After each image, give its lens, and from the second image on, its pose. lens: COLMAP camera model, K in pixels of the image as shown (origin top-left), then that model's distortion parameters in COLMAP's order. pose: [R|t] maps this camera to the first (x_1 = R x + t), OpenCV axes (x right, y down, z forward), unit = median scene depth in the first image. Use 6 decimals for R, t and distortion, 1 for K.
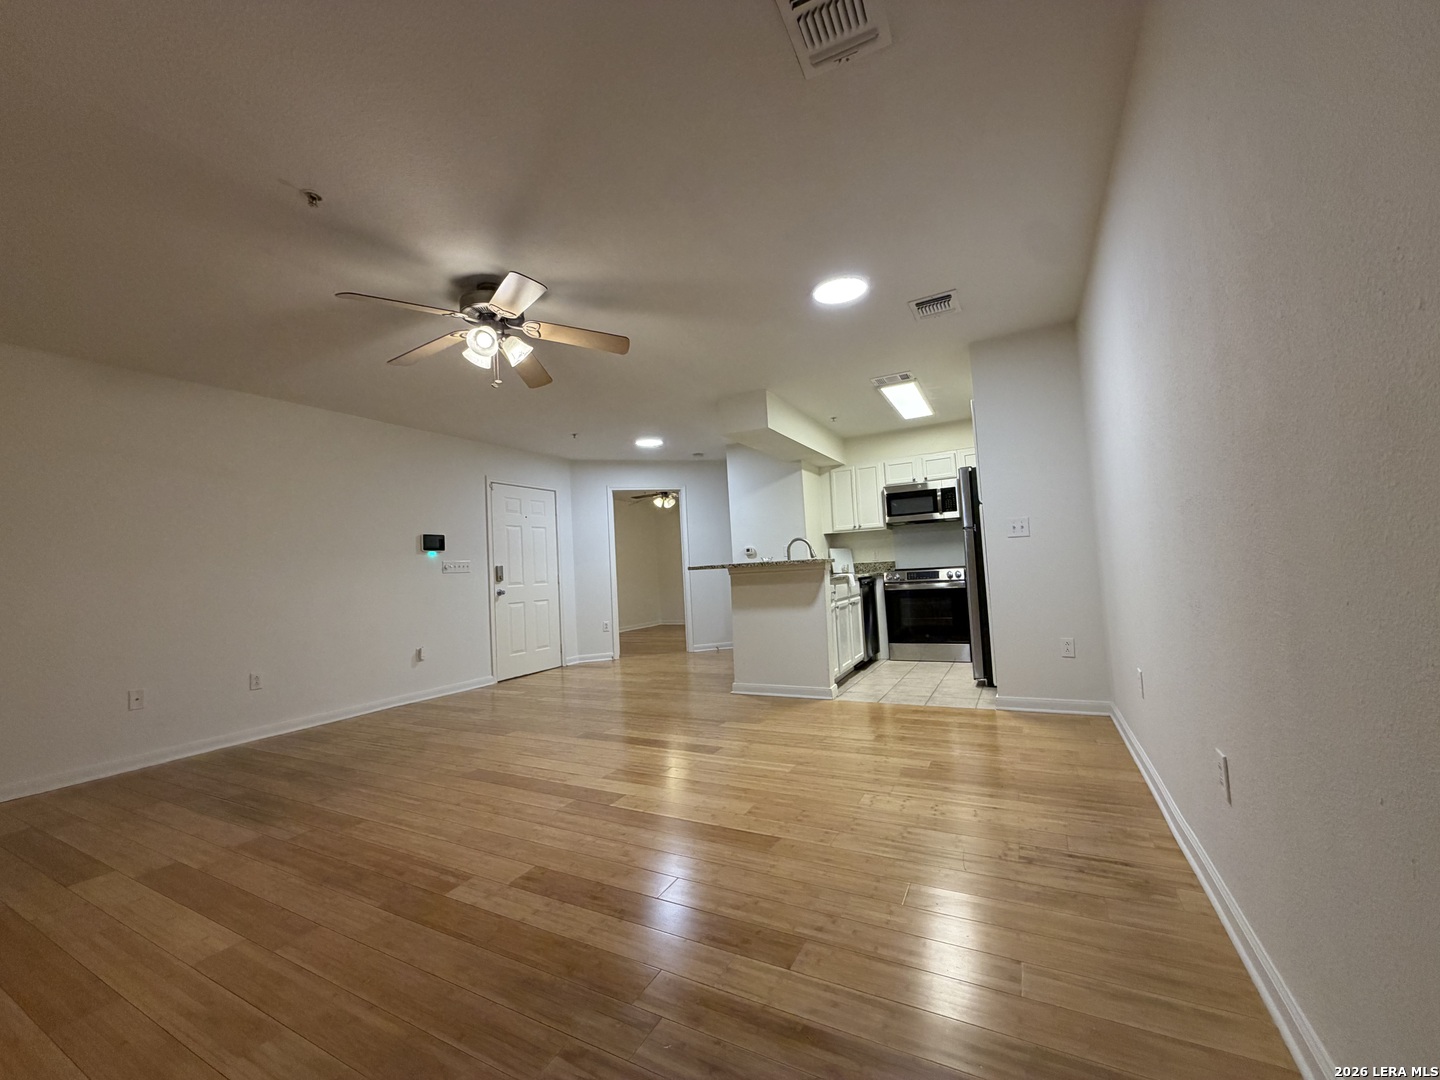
lens RADIAL K [[573.6, 0, 713.8], [0, 573.6, 540.3], [0, 0, 1]] dist [-0.000614, 0.000418]
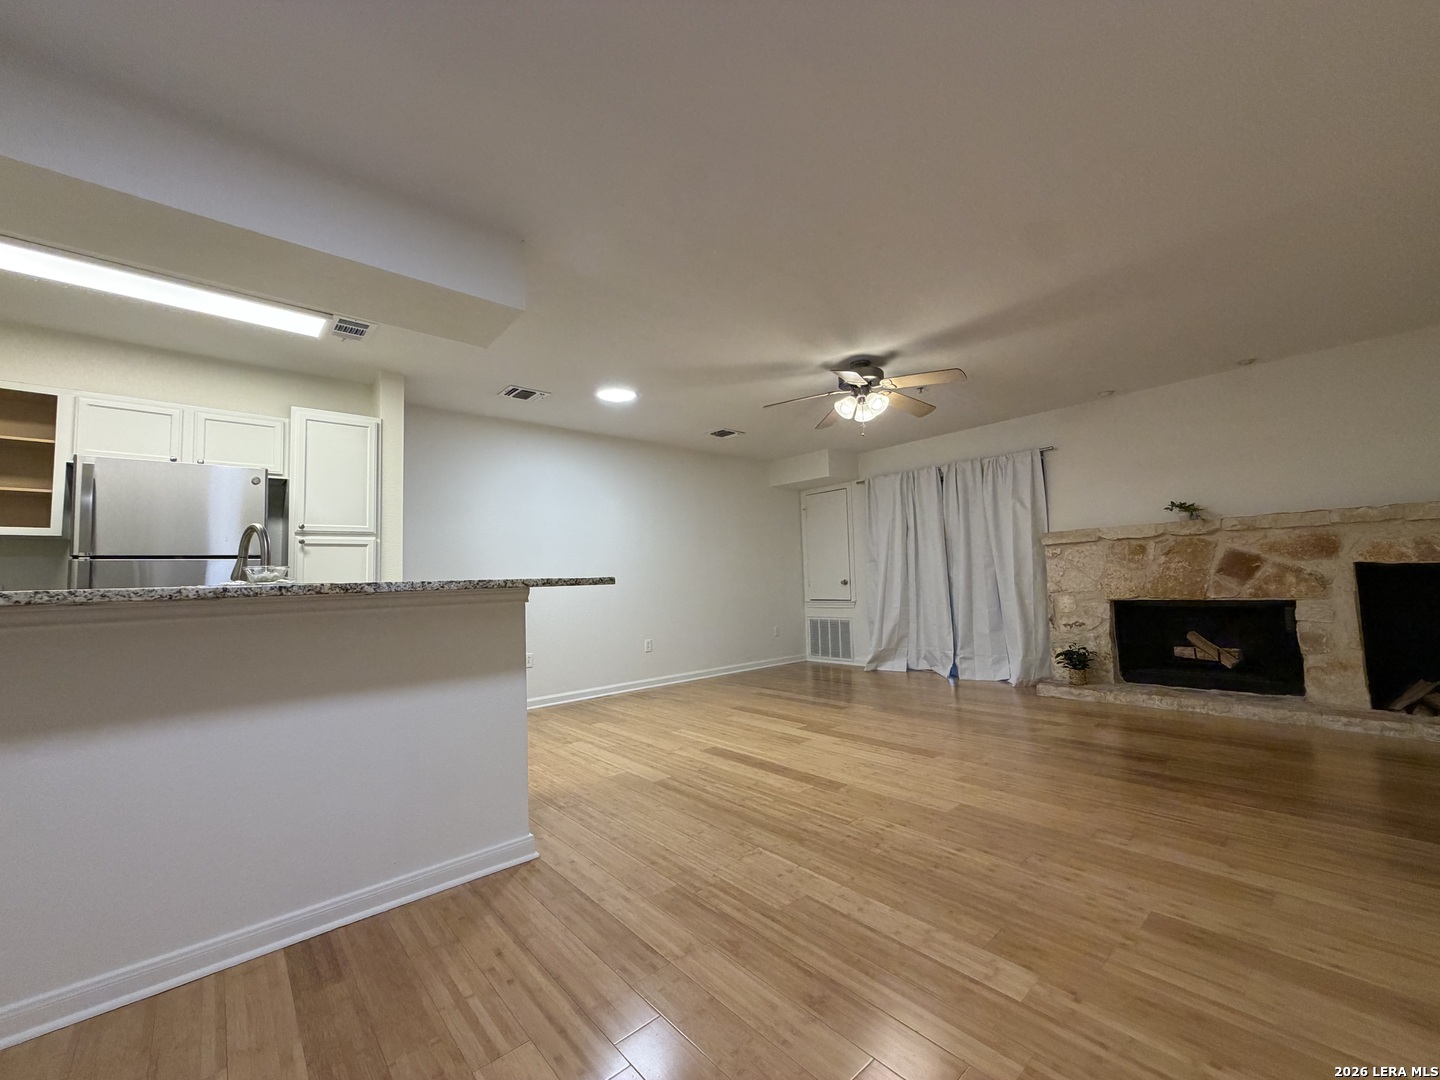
lens RADIAL K [[573.6, 0, 713.8], [0, 573.6, 540.3], [0, 0, 1]] dist [-0.000614, 0.000418]
pose [[-0.933523, 0.110865, 0.340945, -0.301055], [0.064879, 0.987526, -0.143471, 0.093749], [-0.352598, -0.111814, -0.929071, 1.469221]]
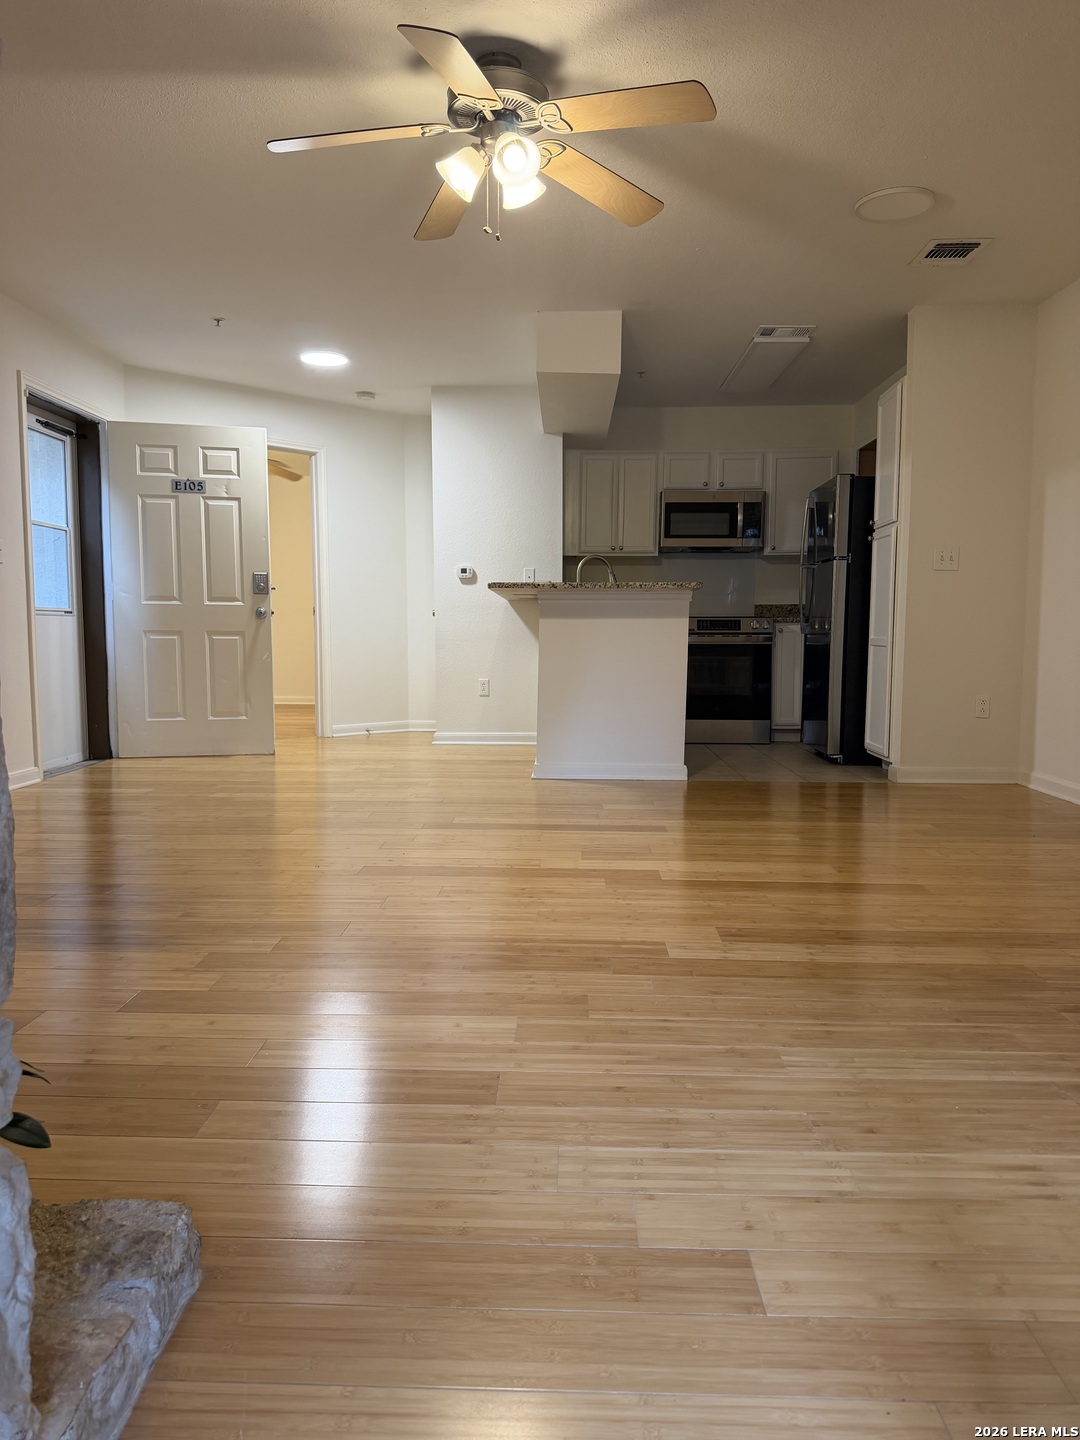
lens RADIAL K [[1003.6, 0, 538.7], [0, 1003.6, 722.0], [0, 0, 1]] dist [0.117008, -0.193386]
pose [[0.891296, 0.016099, 0.453136, -0.512993], [-0.076382, 0.990419, 0.115052, 0.069406], [-0.446942, -0.137157, 0.883986, -0.027673]]
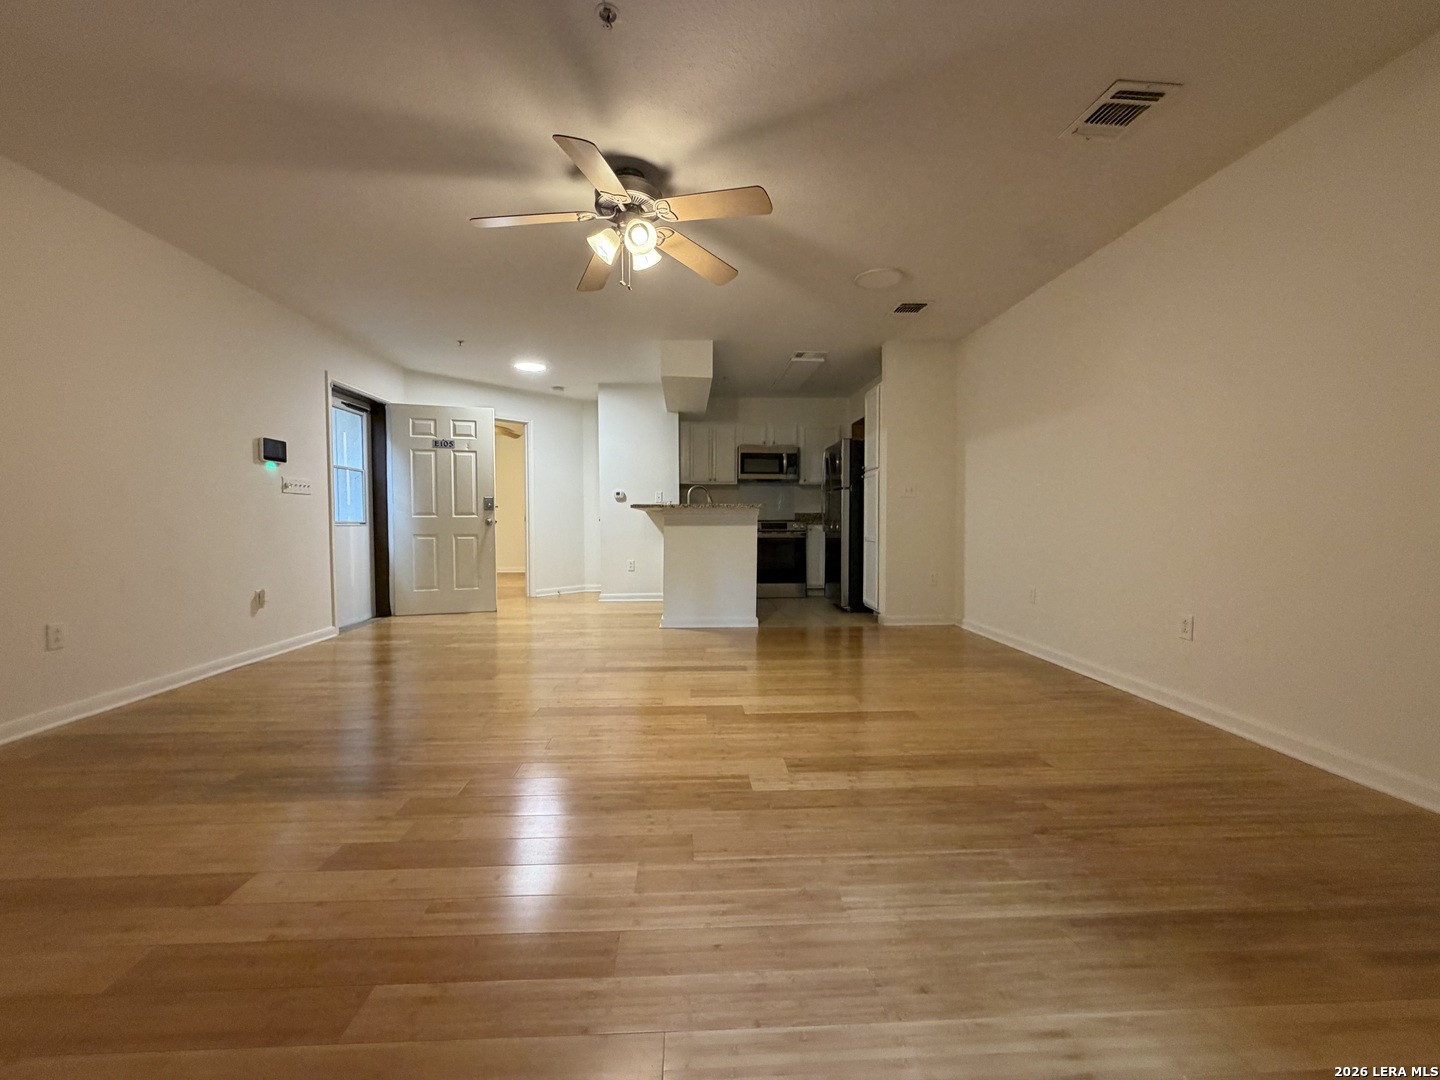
lens RADIAL K [[573.6, 0, 713.8], [0, 573.6, 540.3], [0, 0, 1]] dist [-0.000614, 0.000418]
pose [[0.853985, 0.033602, 0.519211, -0.452791], [-0.072493, 0.995863, 0.054785, 0.044790], [-0.515223, -0.084425, 0.852888, 0.073191]]
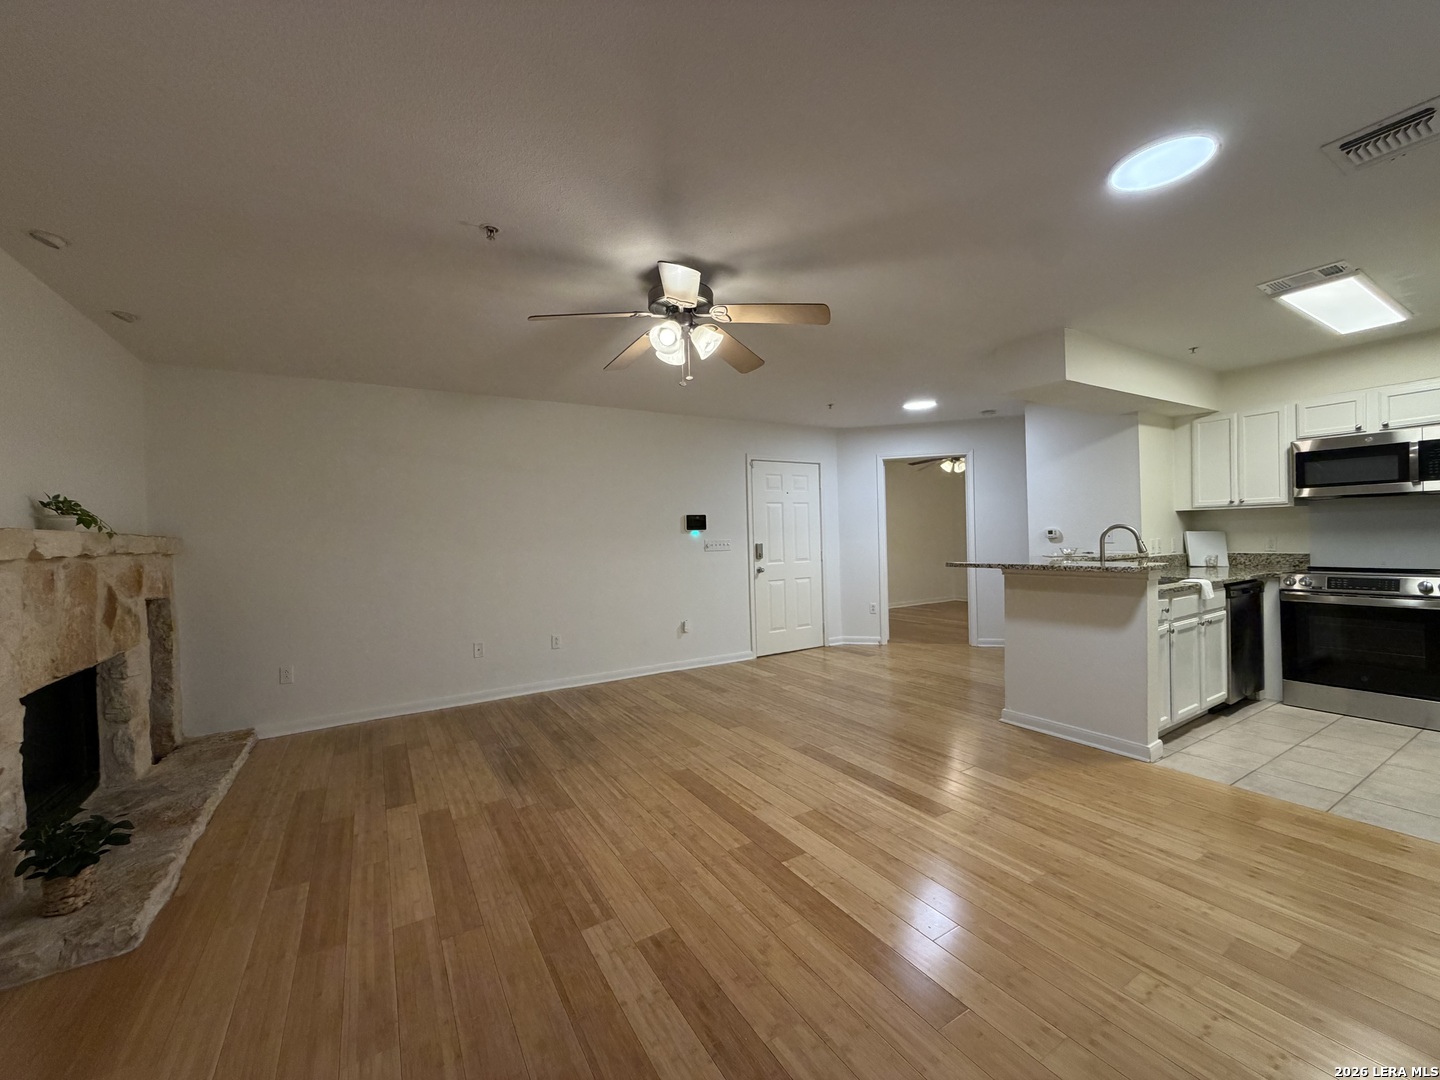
lens RADIAL K [[574.4, 0, 714.1], [0, 574.4, 540.7], [0, 0, 1]] dist [-0.000060, 0.000191]
pose [[0.861750, 0.033633, -0.506218, 0.087868], [0.009196, 0.996601, 0.081870, -0.057164], [0.507250, -0.075207, 0.858511, 0.128586]]
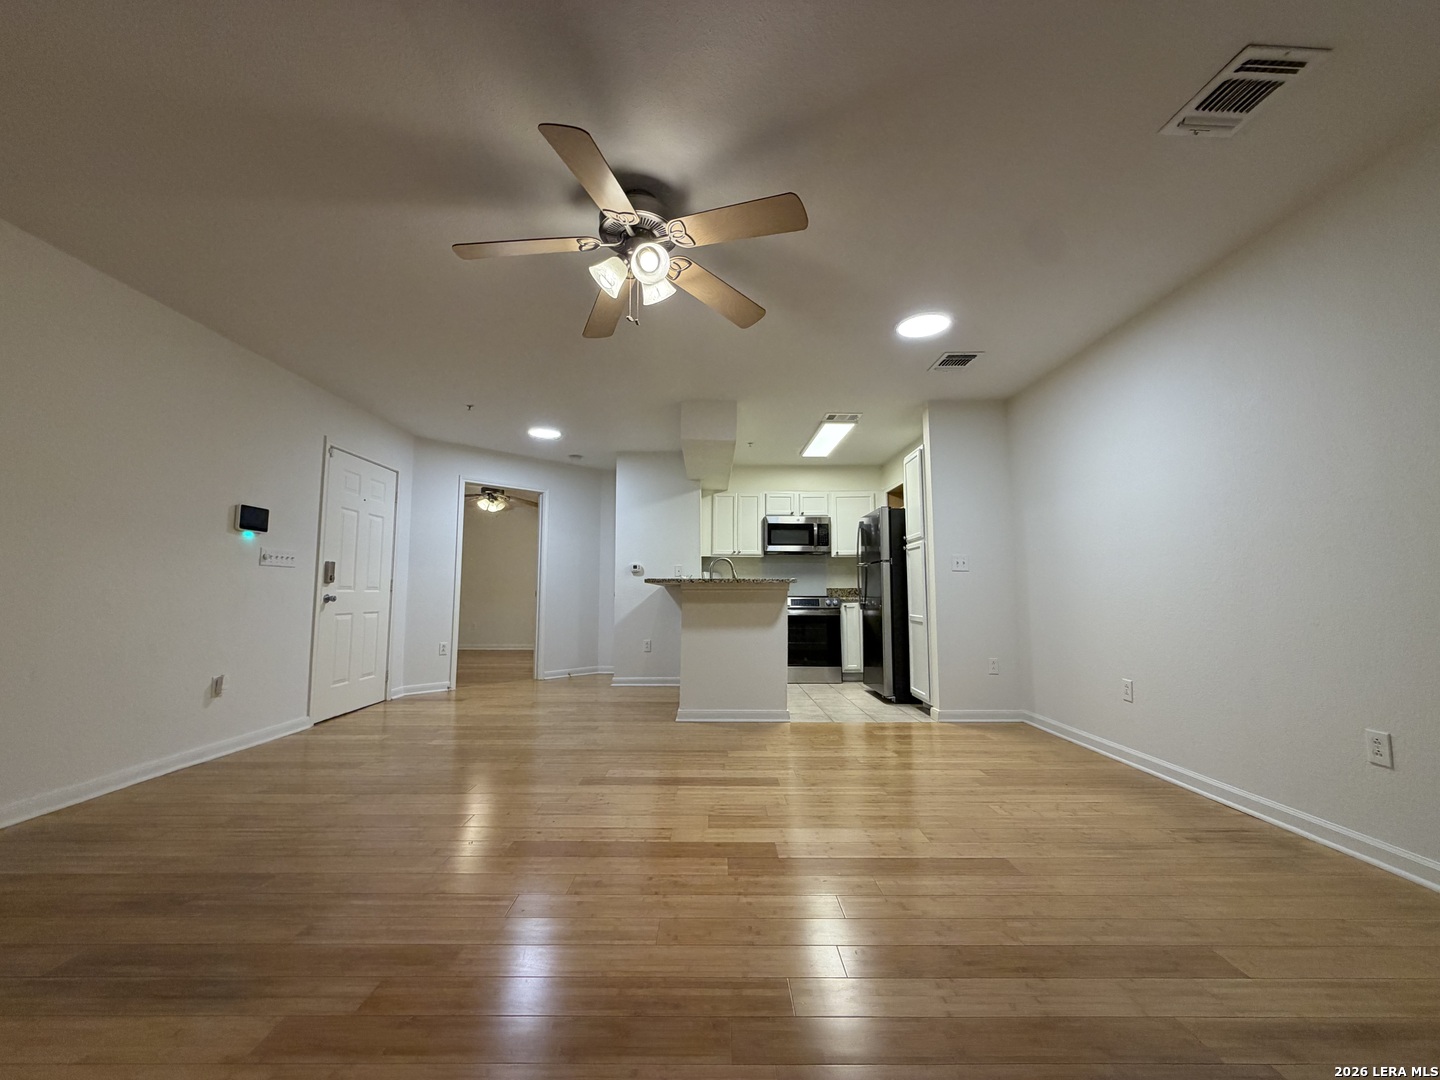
lens RADIAL K [[573.6, 0, 713.8], [0, 573.6, 540.3], [0, 0, 1]] dist [-0.000614, 0.000418]
pose [[0.875614, 0.099090, 0.472737, -0.390030], [-0.074940, 0.994749, -0.069703, 0.042318], [-0.477162, 0.025606, 0.878442, 0.175240]]
